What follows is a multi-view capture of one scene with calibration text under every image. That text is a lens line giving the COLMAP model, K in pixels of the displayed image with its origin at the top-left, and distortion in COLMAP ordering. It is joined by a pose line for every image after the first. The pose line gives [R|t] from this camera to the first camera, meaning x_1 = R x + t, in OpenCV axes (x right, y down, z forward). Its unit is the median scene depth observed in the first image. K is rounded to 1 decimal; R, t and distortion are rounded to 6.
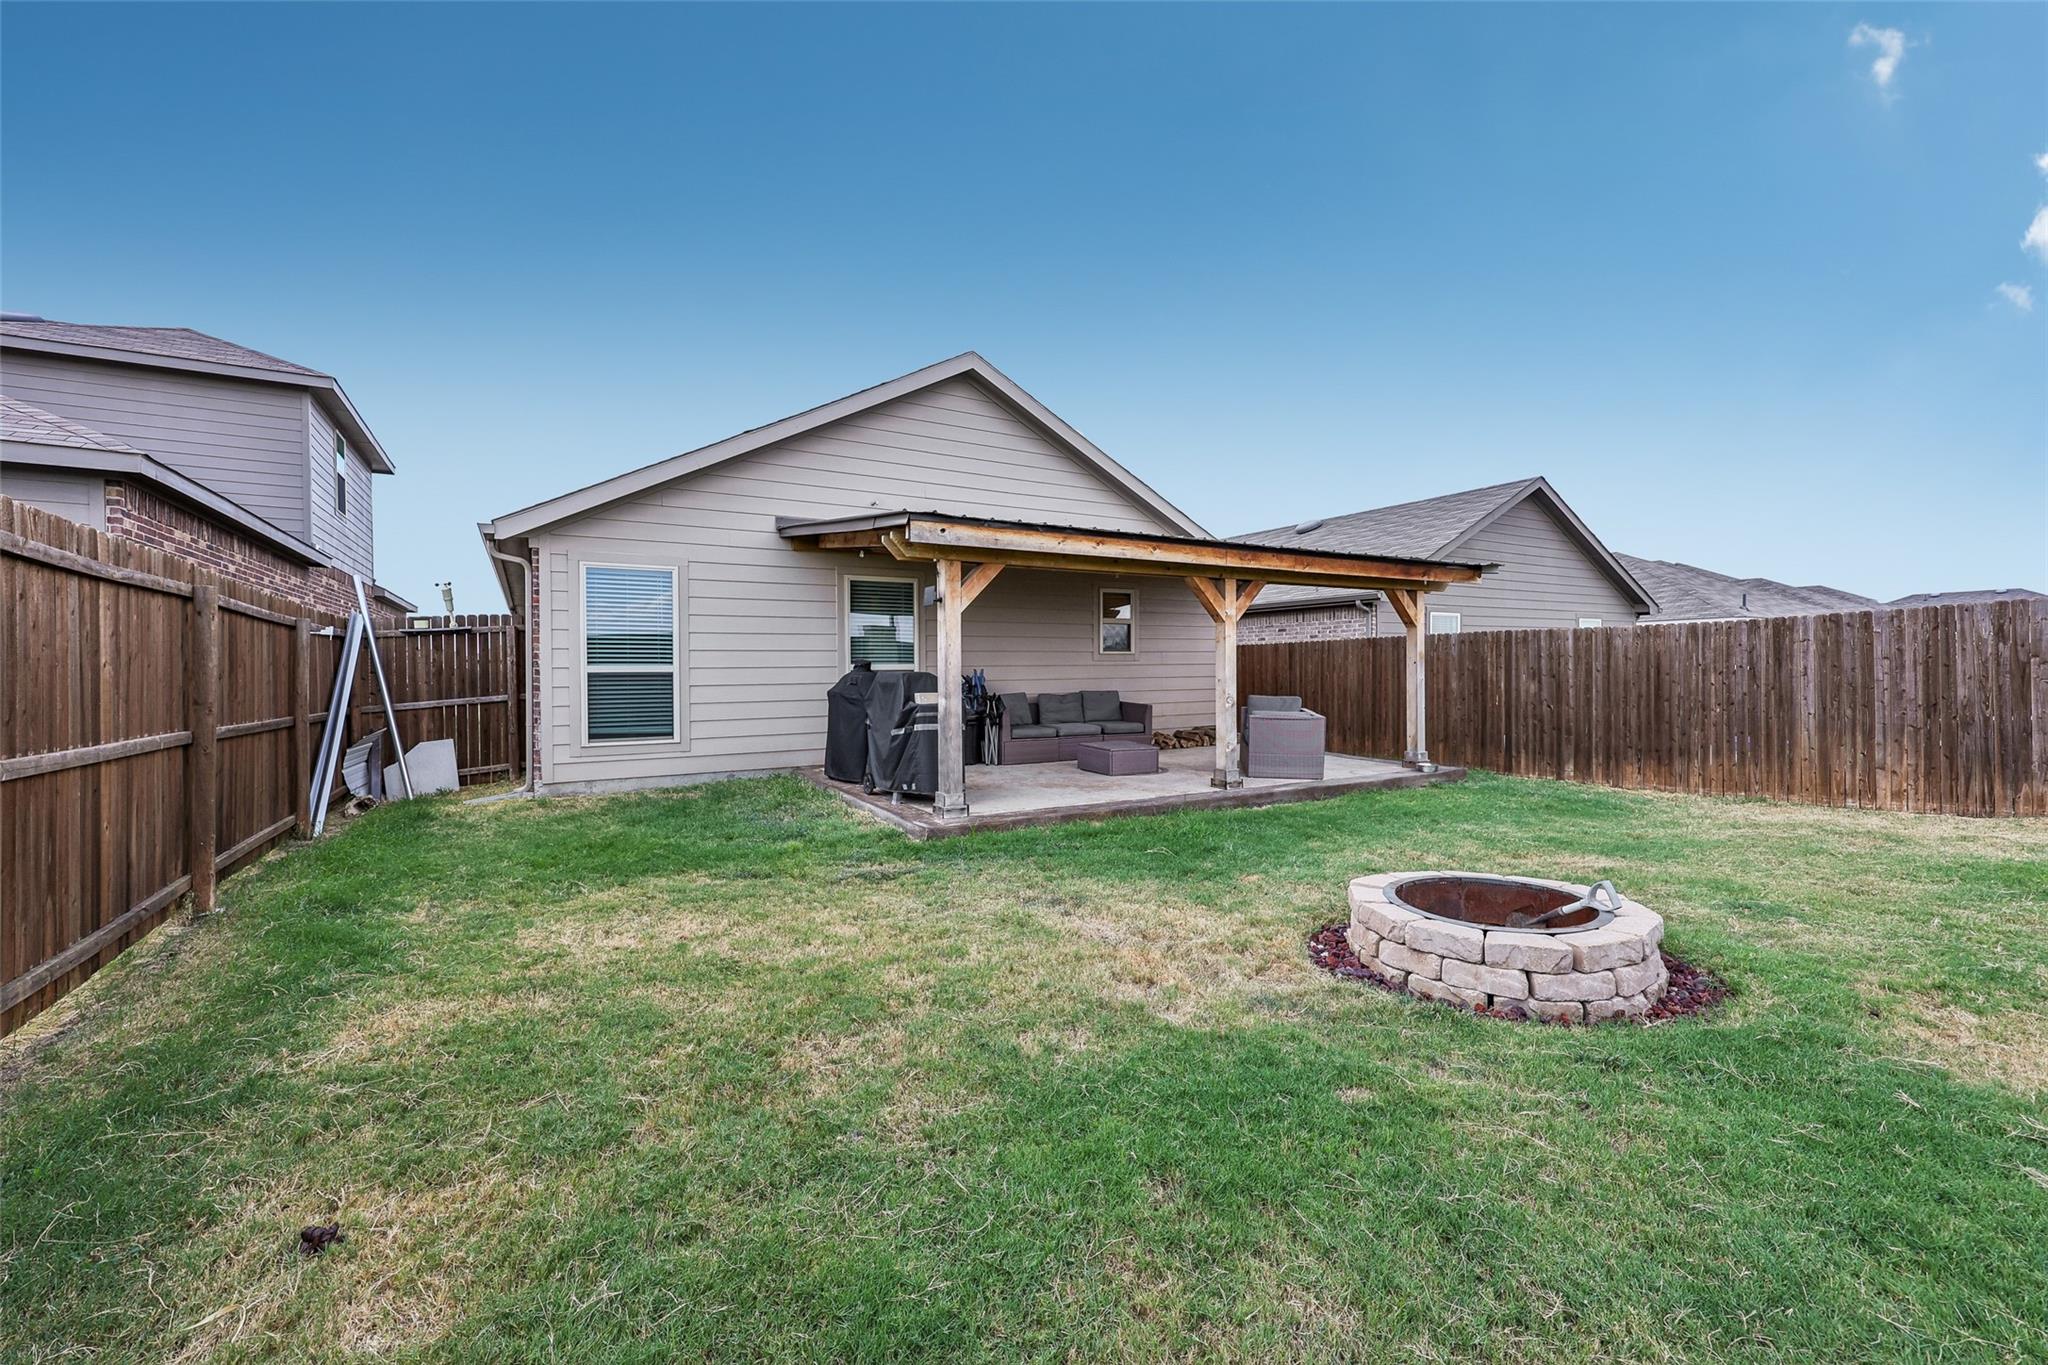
lens RADIAL K [[847.8, 0, 1031.6], [0, 847.8, 671.5], [0, 0, 1]] dist [0.001935, -0.000275]
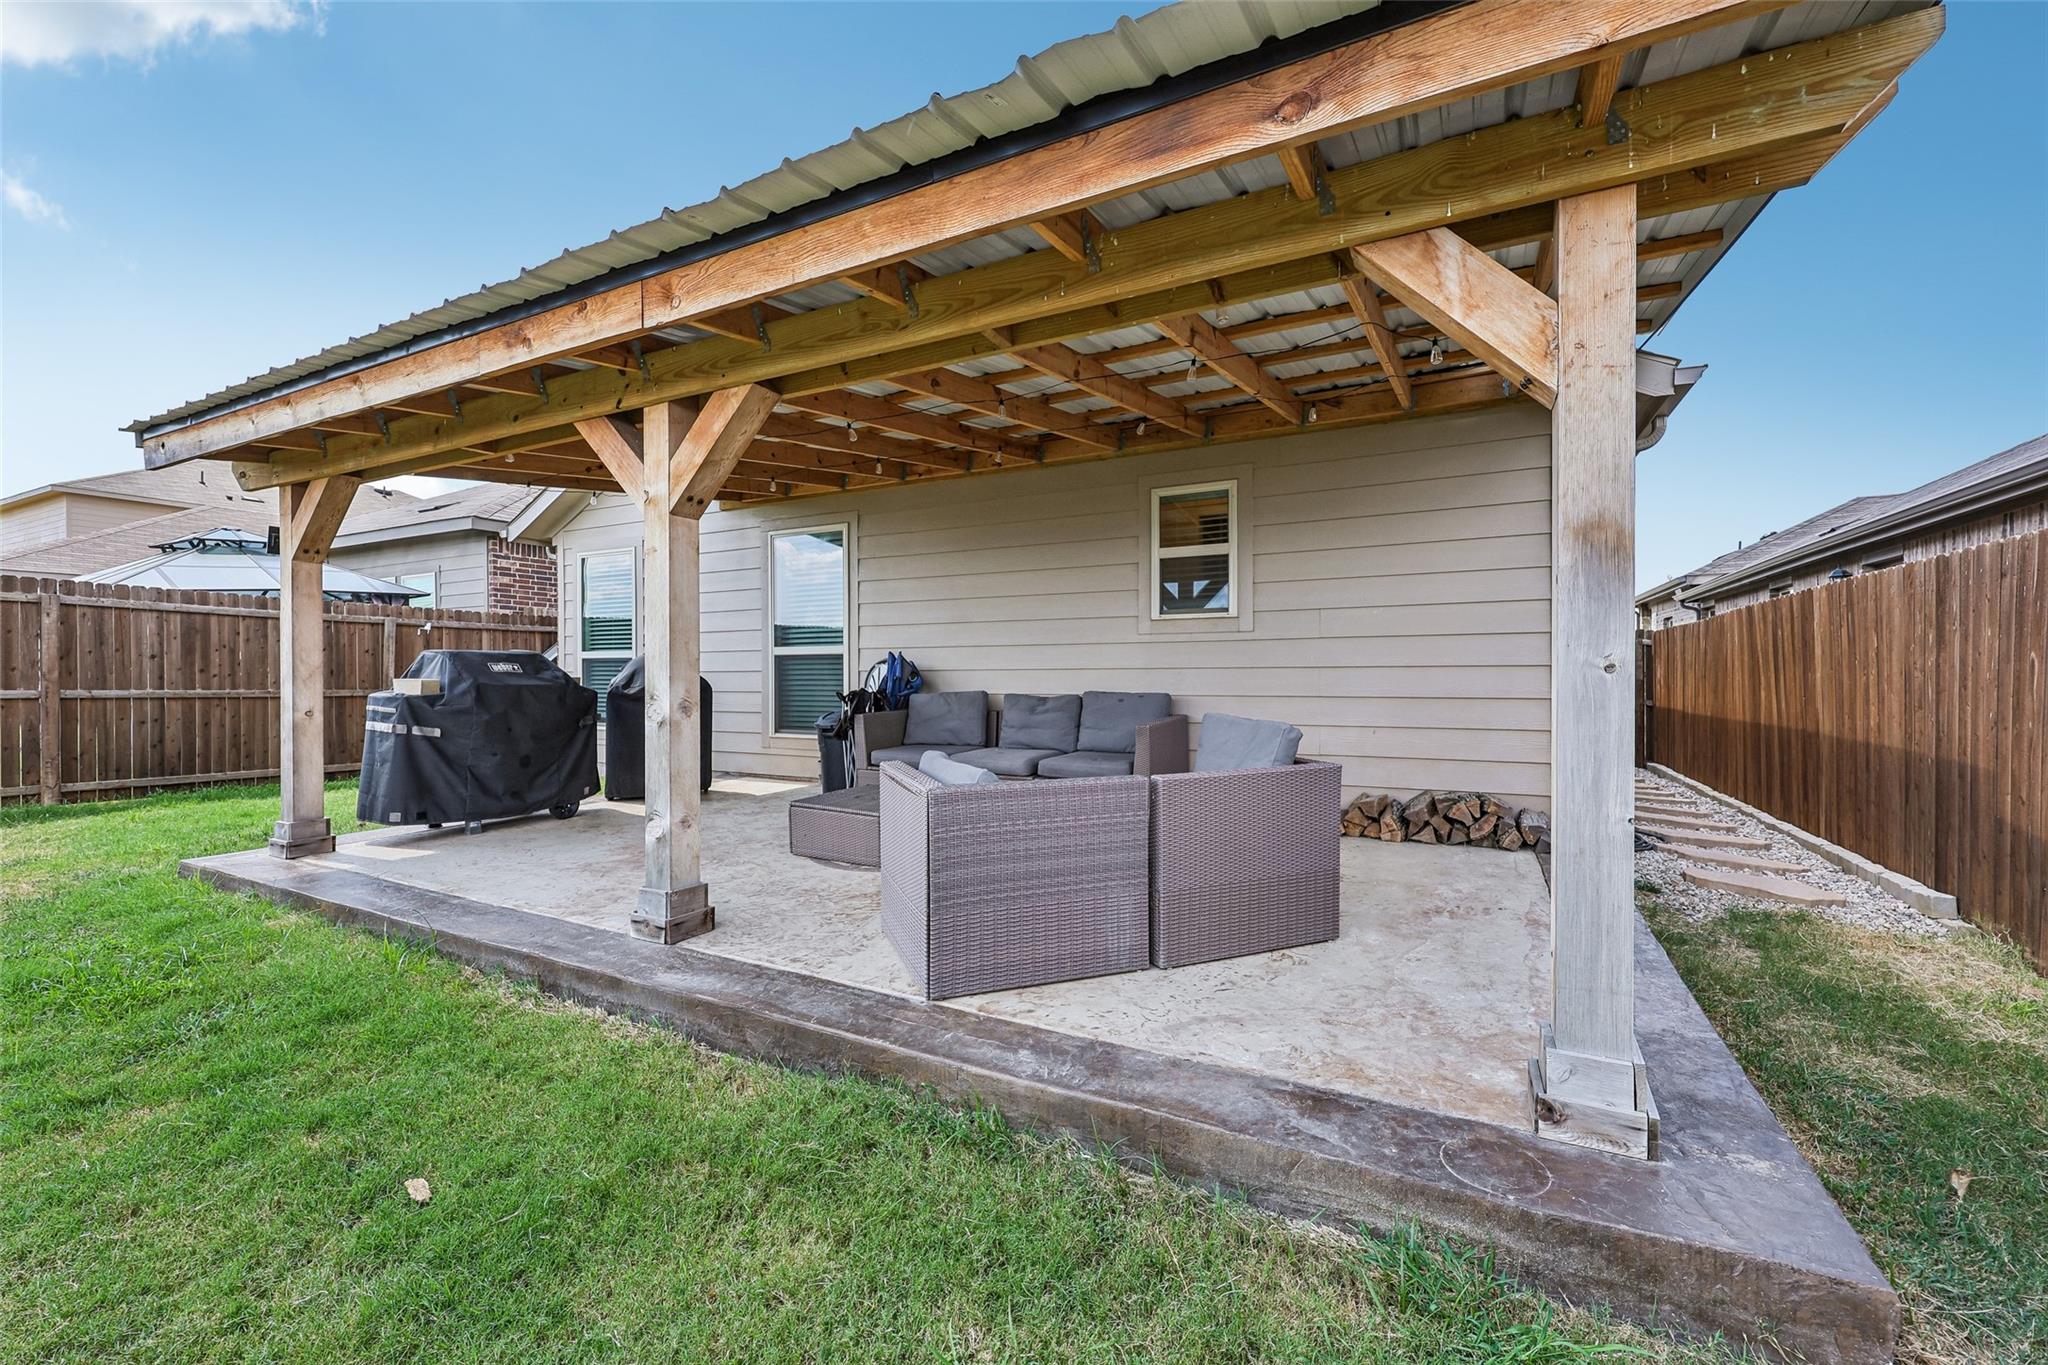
lens RADIAL K [[847.8, 0, 1020.8], [0, 847.8, 677.7], [0, 0, 1]] dist [0.001935, -0.000275]
pose [[0.507863, 0.008170, -0.861399, 0.562882], [-0.004395, 0.999967, 0.006893, 0.012546], [0.861426, 0.000285, 0.507882, 0.796527]]
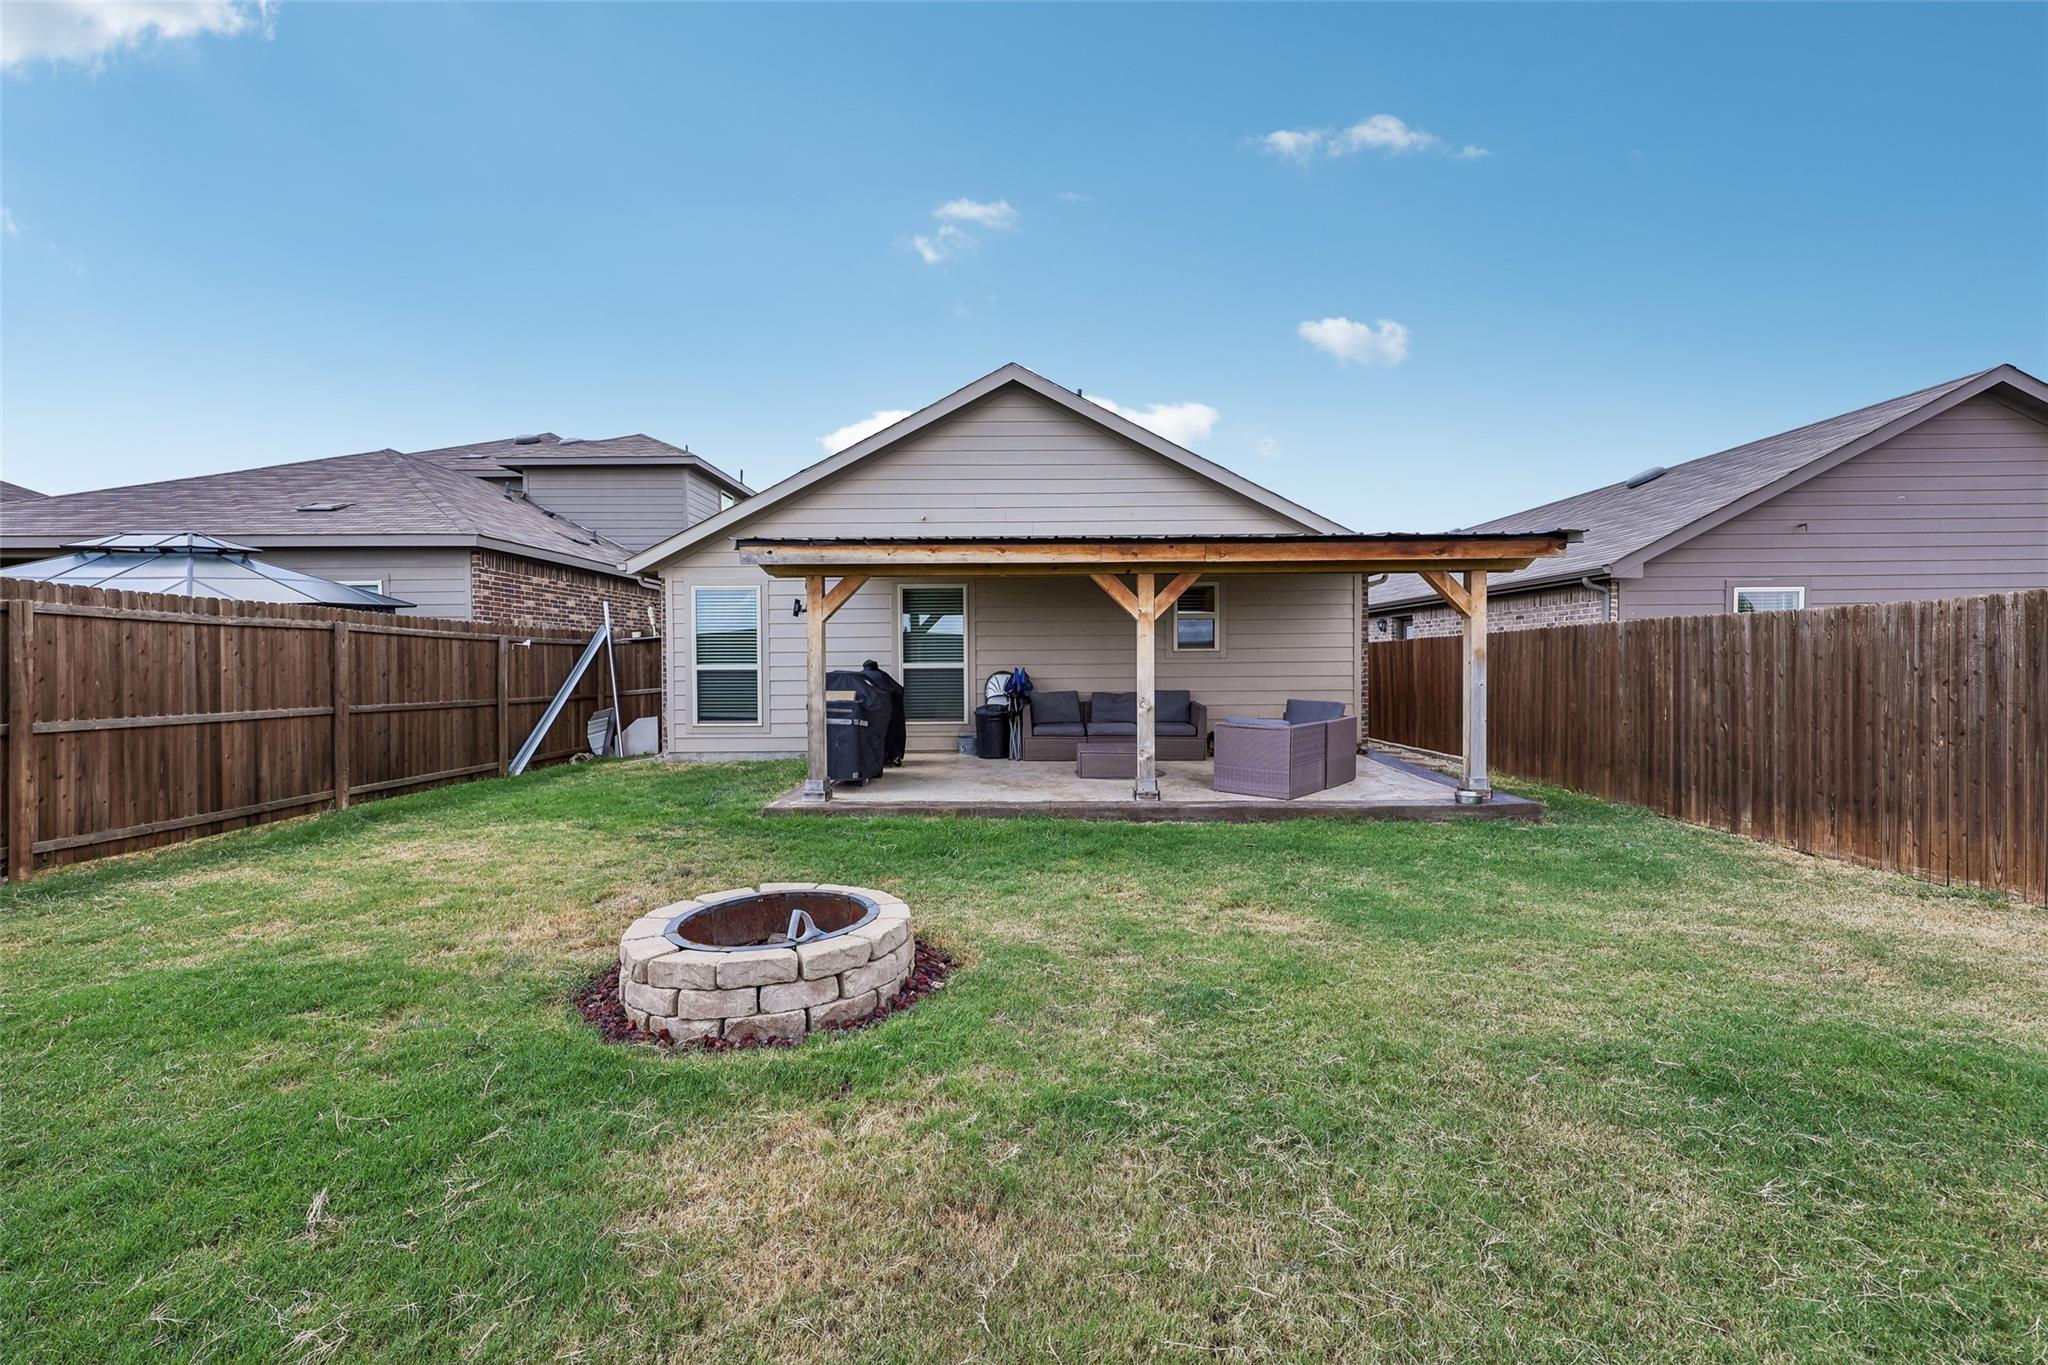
lens RADIAL K [[847.8, 0, 1029.2], [0, 847.8, 670.2], [0, 0, 1]] dist [0.001935, -0.000275]
pose [[0.854394, 0.007154, -0.519576, 0.515852], [-0.001203, 0.999930, 0.011789, -0.012576], [0.519624, -0.009447, 0.854343, 0.120148]]
